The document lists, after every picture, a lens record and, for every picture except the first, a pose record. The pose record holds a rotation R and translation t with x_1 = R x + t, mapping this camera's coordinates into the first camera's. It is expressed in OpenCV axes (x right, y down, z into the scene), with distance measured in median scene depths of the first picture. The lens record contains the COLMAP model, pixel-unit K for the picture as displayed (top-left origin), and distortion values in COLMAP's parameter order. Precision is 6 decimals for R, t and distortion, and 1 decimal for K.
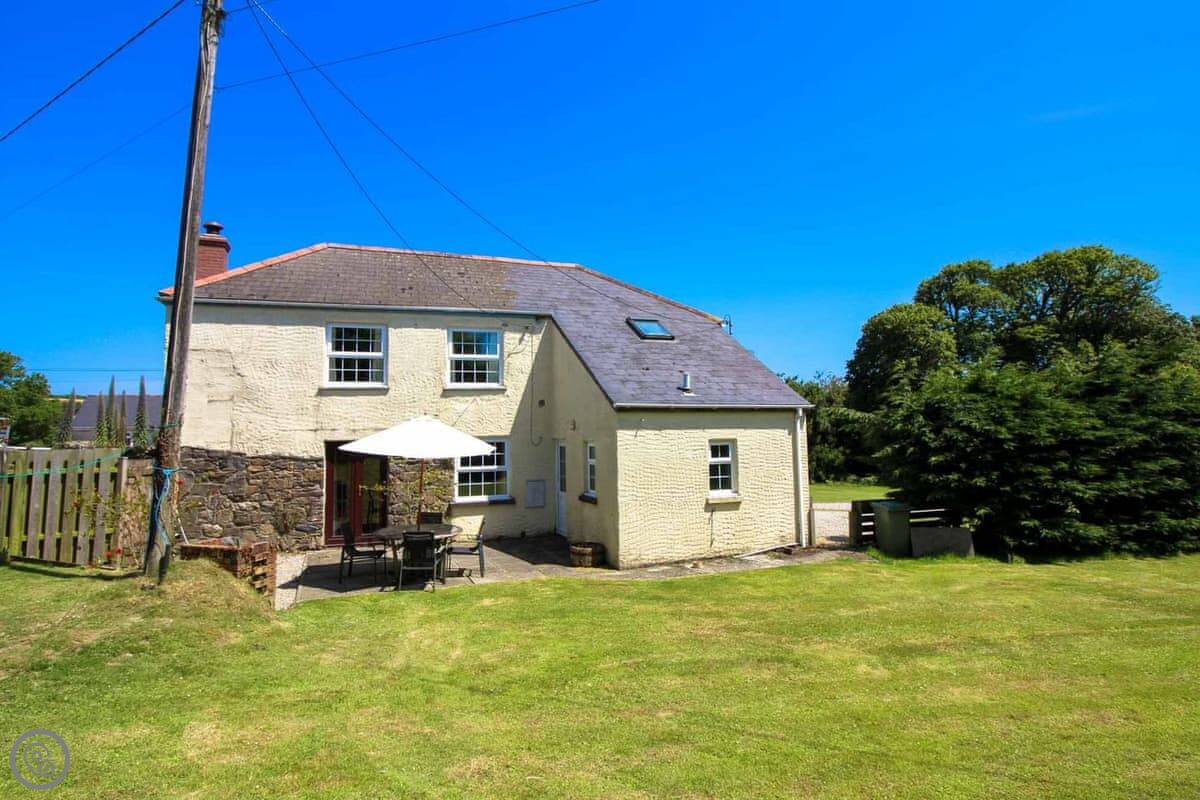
lens RADIAL K [[556.6, 0, 601.8], [0, 556.6, 385.9], [0, 0, 1]] dist [0.003317, -0.014302]
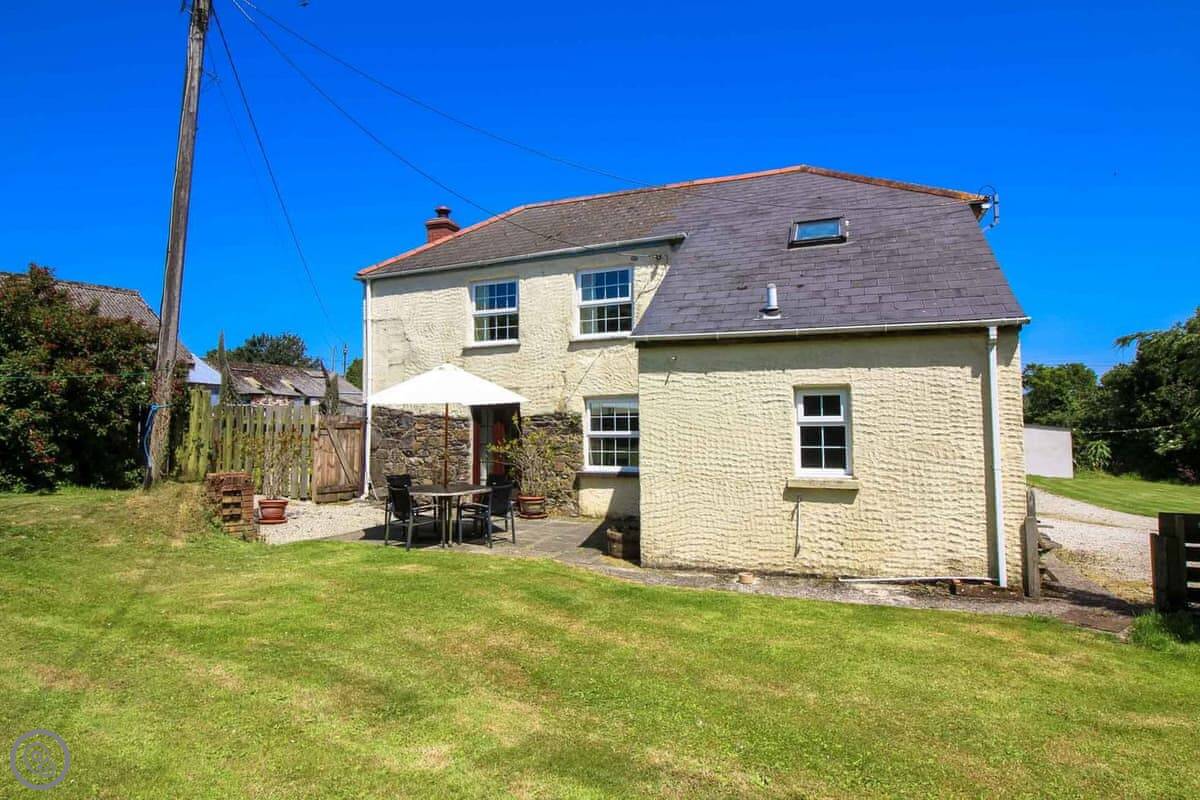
lens RADIAL K [[639.8, 0, 573.9], [0, 639.8, 374.4], [0, 0, 1]] dist [-0.000486, -0.000673]
pose [[0.766811, -0.035011, -0.640917, 0.396186], [0.047861, 0.998850, 0.002698, 0.059519], [0.640086, -0.032744, 0.767605, 0.249504]]
